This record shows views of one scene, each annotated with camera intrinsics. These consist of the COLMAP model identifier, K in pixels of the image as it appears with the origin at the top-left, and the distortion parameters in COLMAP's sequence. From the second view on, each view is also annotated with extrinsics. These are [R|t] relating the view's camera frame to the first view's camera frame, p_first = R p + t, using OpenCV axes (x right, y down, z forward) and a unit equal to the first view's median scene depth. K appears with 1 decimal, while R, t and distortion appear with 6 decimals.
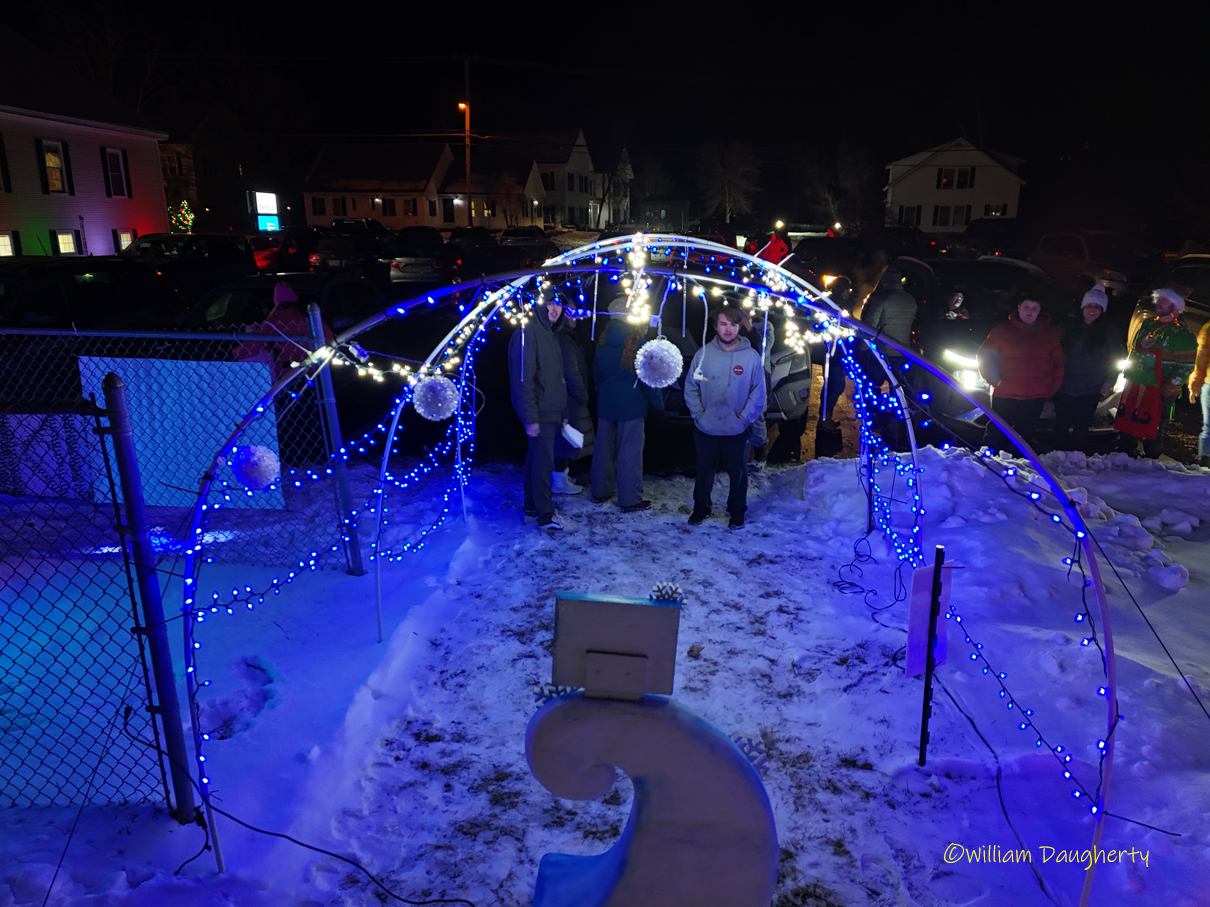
lens RADIAL K [[881.5, 0, 605.0], [0, 881.5, 453.5], [0, 0, 1]] dist [0.084843, -0.072335]
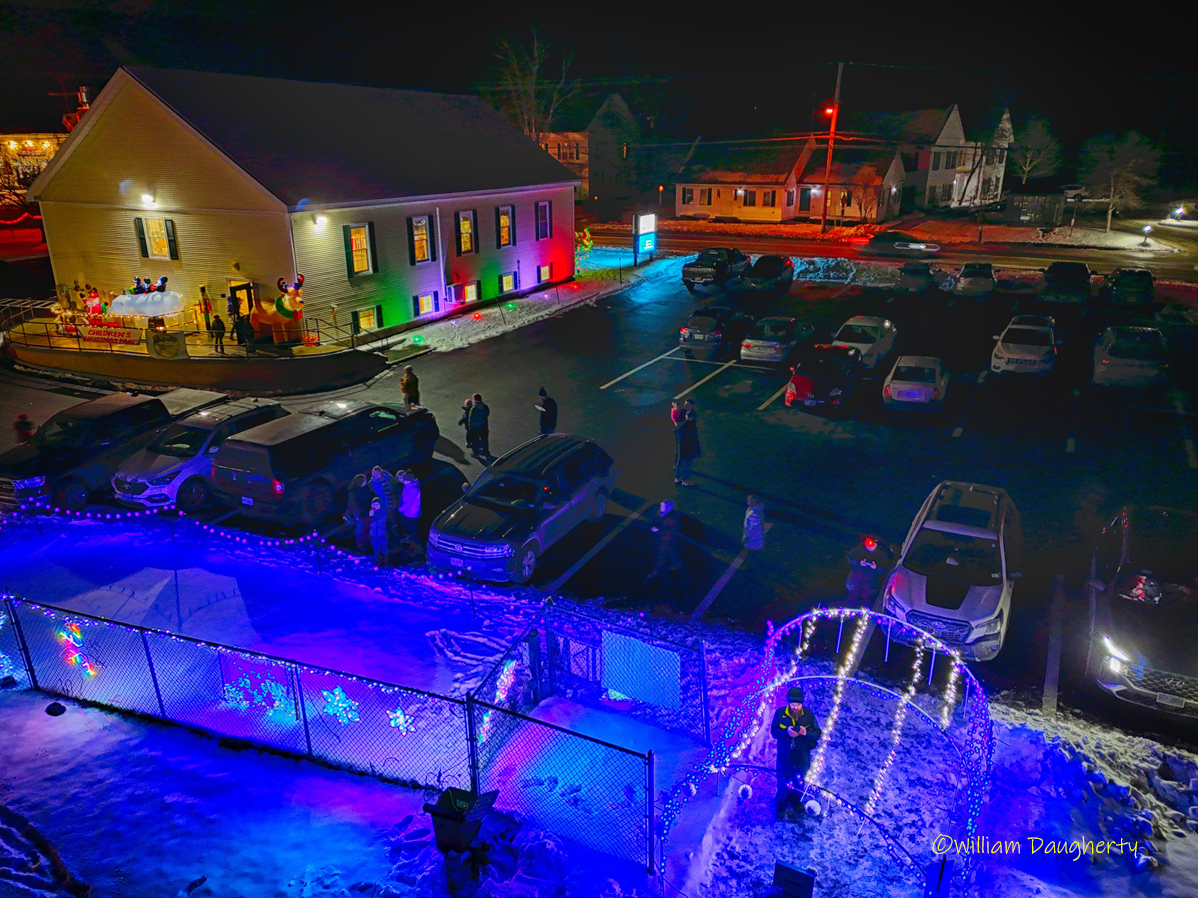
lens RADIAL K [[878.7, 0, 599.0], [0, 878.7, 449.0], [0, 0, 1]] dist [0.096179, -0.088742]
pose [[0.924990, 0.121094, -0.360181, 0.024849], [-0.092242, 0.991068, 0.096310, -0.115668], [0.368626, -0.055862, 0.927898, -0.159293]]
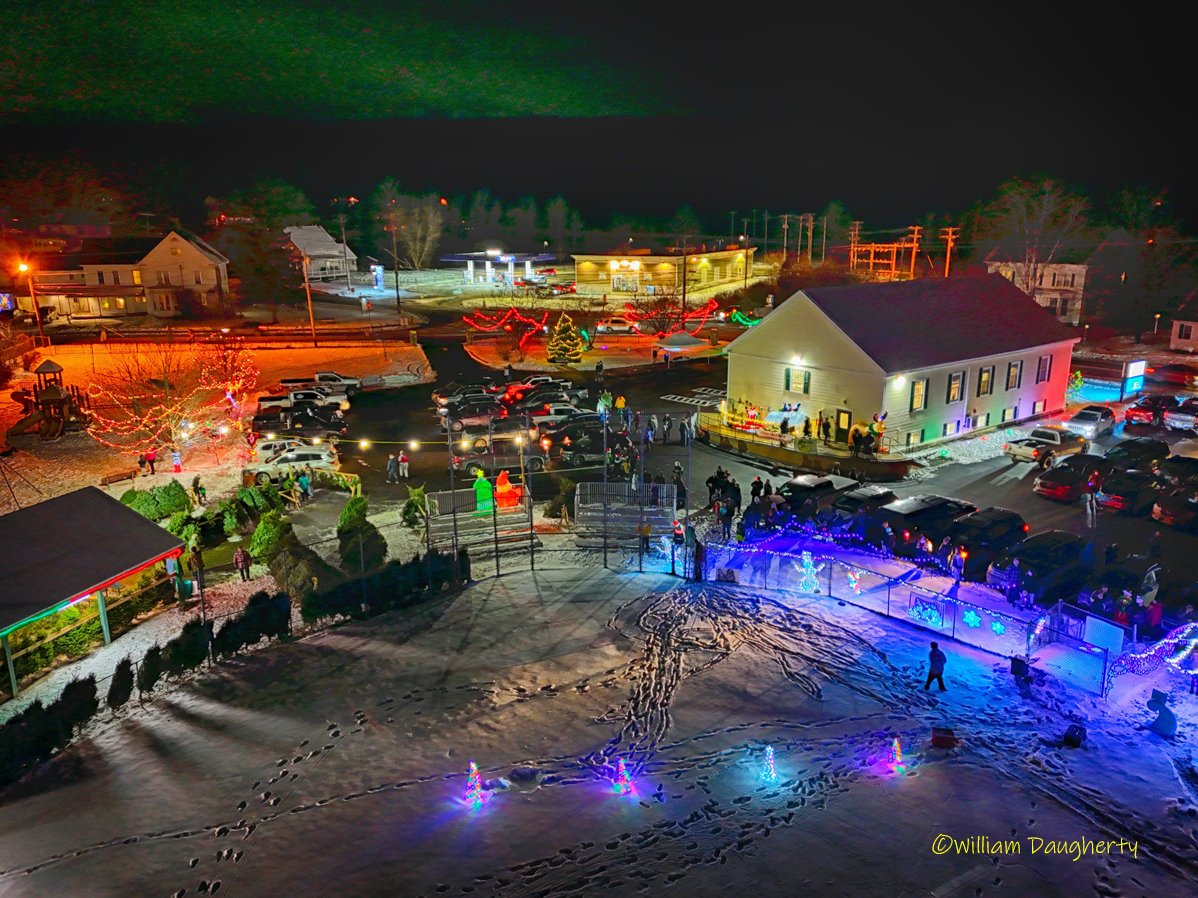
lens RADIAL K [[878.7, 0, 599.0], [0, 878.7, 449.0], [0, 0, 1]] dist [0.096179, -0.088742]
pose [[0.640290, 0.191188, -0.743960, 0.207116], [-0.189781, 0.977878, 0.087966, -0.150552], [0.744320, 0.084866, 0.662409, -0.733214]]
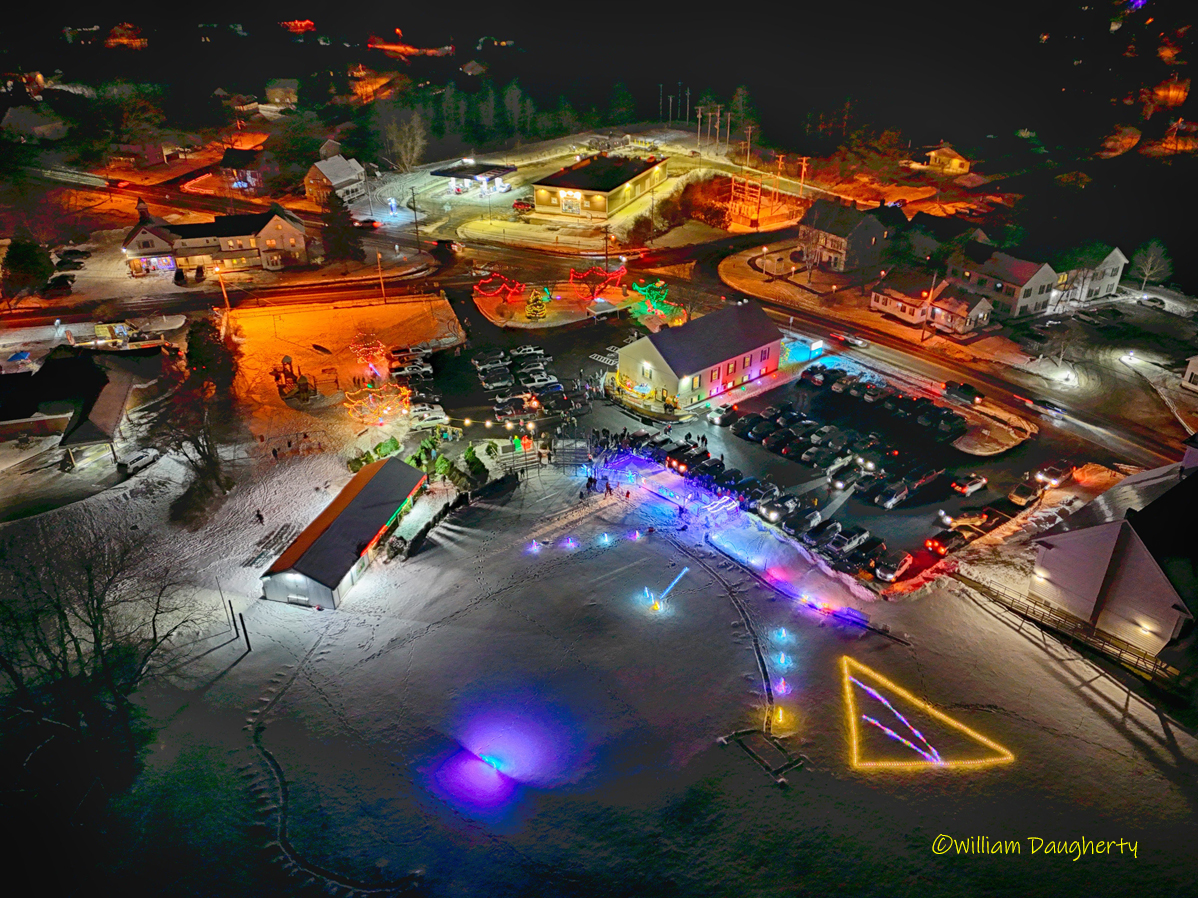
lens RADIAL K [[878.7, 0, 599.0], [0, 878.7, 449.0], [0, 0, 1]] dist [0.096179, -0.088742]
pose [[0.681904, 0.354827, -0.639613, 1.424096], [-0.179694, 0.928923, 0.323747, -0.989095], [0.709025, -0.105830, 0.697197, -2.013737]]
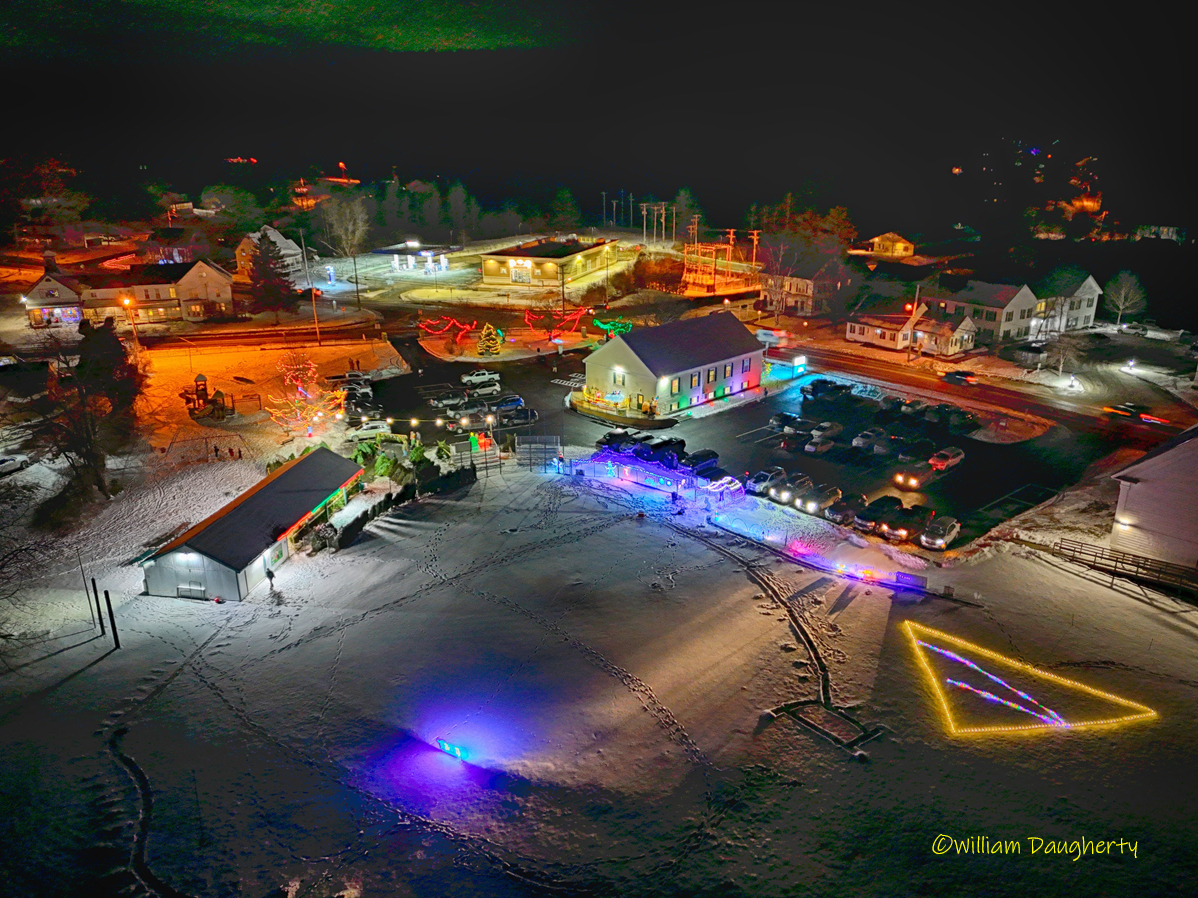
lens RADIAL K [[878.7, 0, 599.0], [0, 878.7, 449.0], [0, 0, 1]] dist [0.096179, -0.088742]
pose [[0.732596, 0.220713, -0.643886, 1.214136], [-0.169147, 0.975326, 0.141873, -0.377528], [0.659312, 0.004975, 0.751853, -1.790244]]
